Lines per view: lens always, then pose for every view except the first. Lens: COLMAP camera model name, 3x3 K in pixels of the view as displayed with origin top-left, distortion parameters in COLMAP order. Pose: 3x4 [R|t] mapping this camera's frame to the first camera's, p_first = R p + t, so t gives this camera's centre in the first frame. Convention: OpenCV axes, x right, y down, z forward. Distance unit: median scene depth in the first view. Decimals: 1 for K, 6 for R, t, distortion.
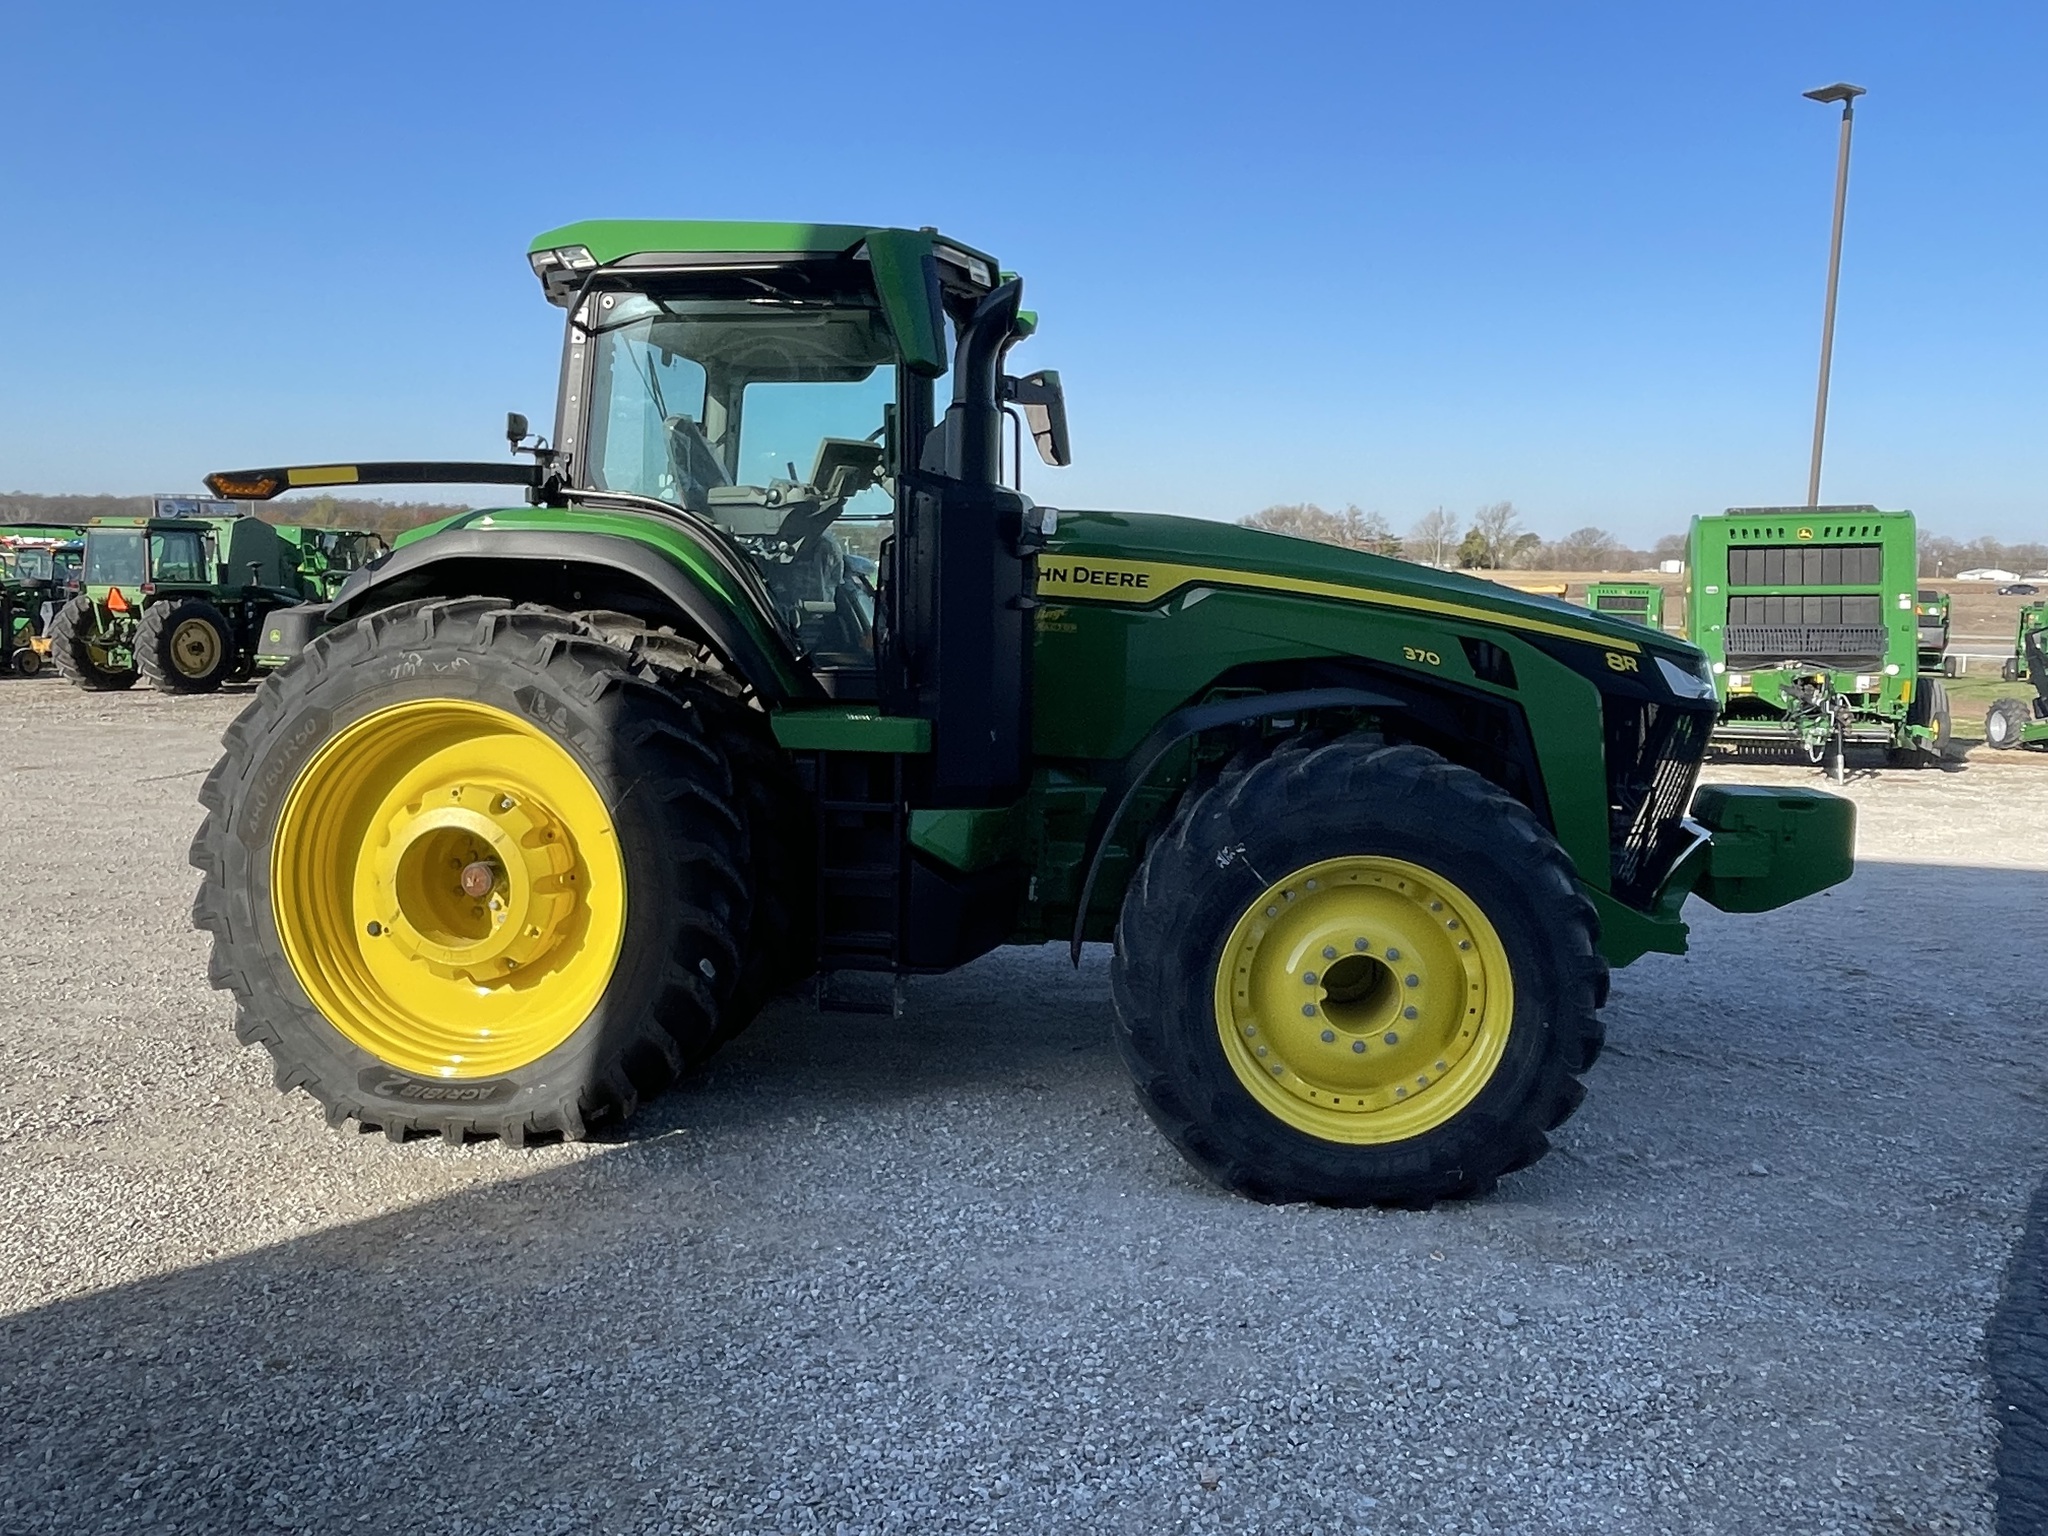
lens RADIAL K [[1504.5, 0, 1029.0], [0, 1504.5, 753.6], [0, 0, 1]] dist [0.104800, -0.147195]
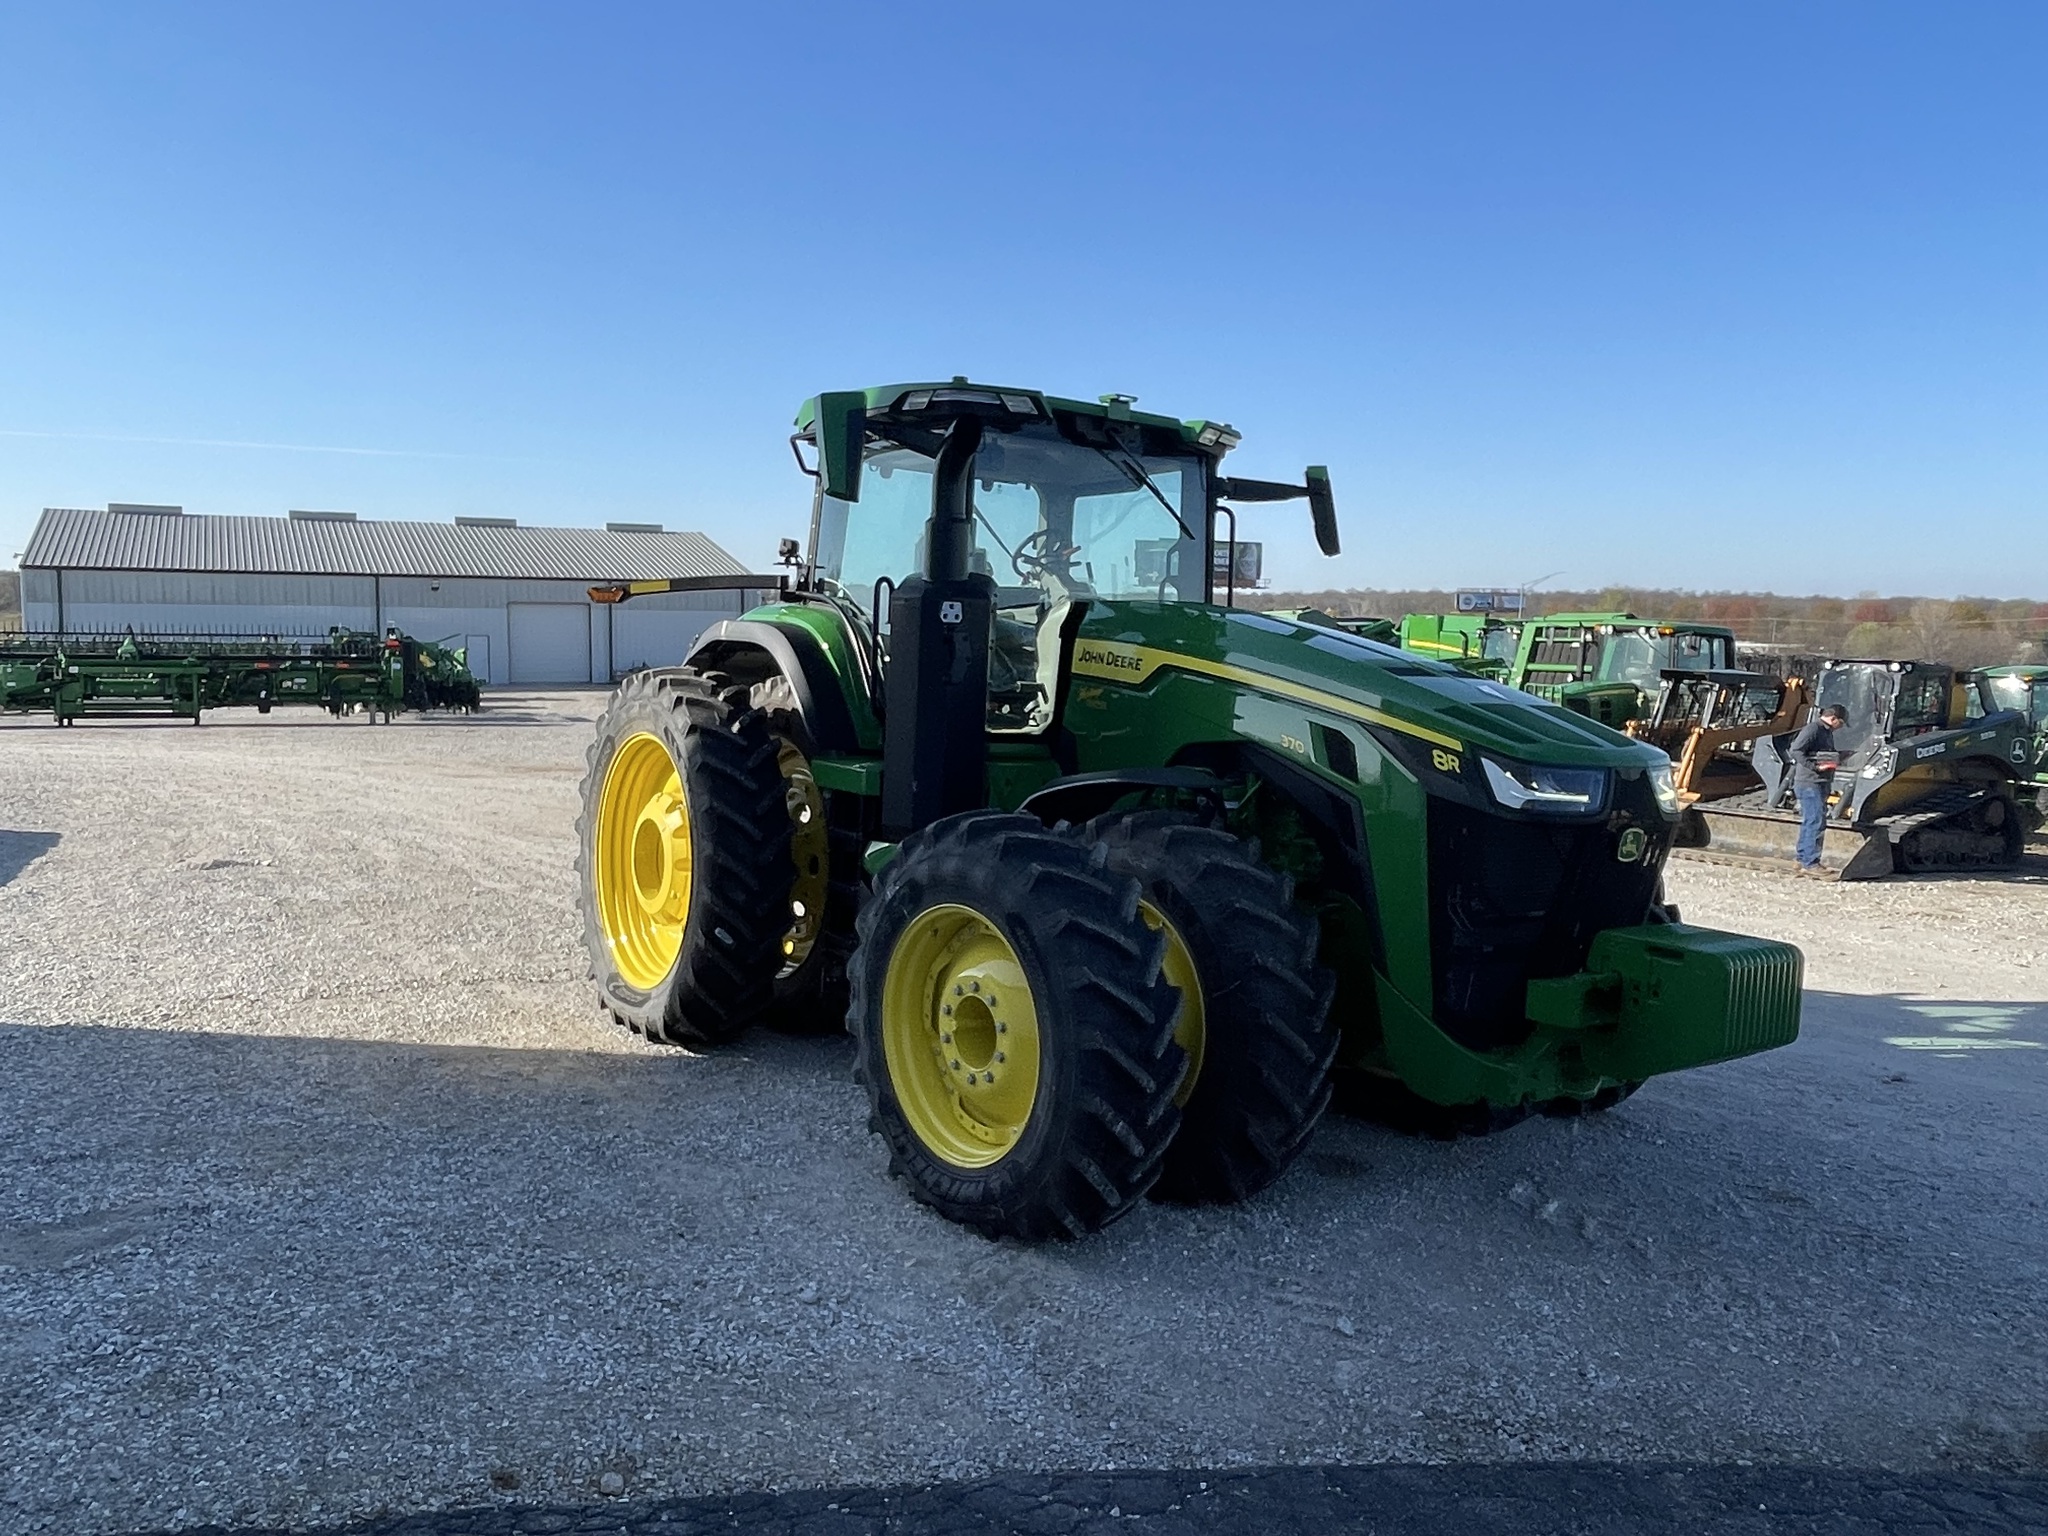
lens RADIAL K [[1504.5, 0, 1029.0], [0, 1504.5, 753.6], [0, 0, 1]] dist [0.104800, -0.147195]
pose [[0.692636, 0.058491, -0.718912, 0.936286], [-0.099766, 0.994895, -0.015175, -0.028568], [0.714354, 0.082234, 0.694936, 0.219643]]
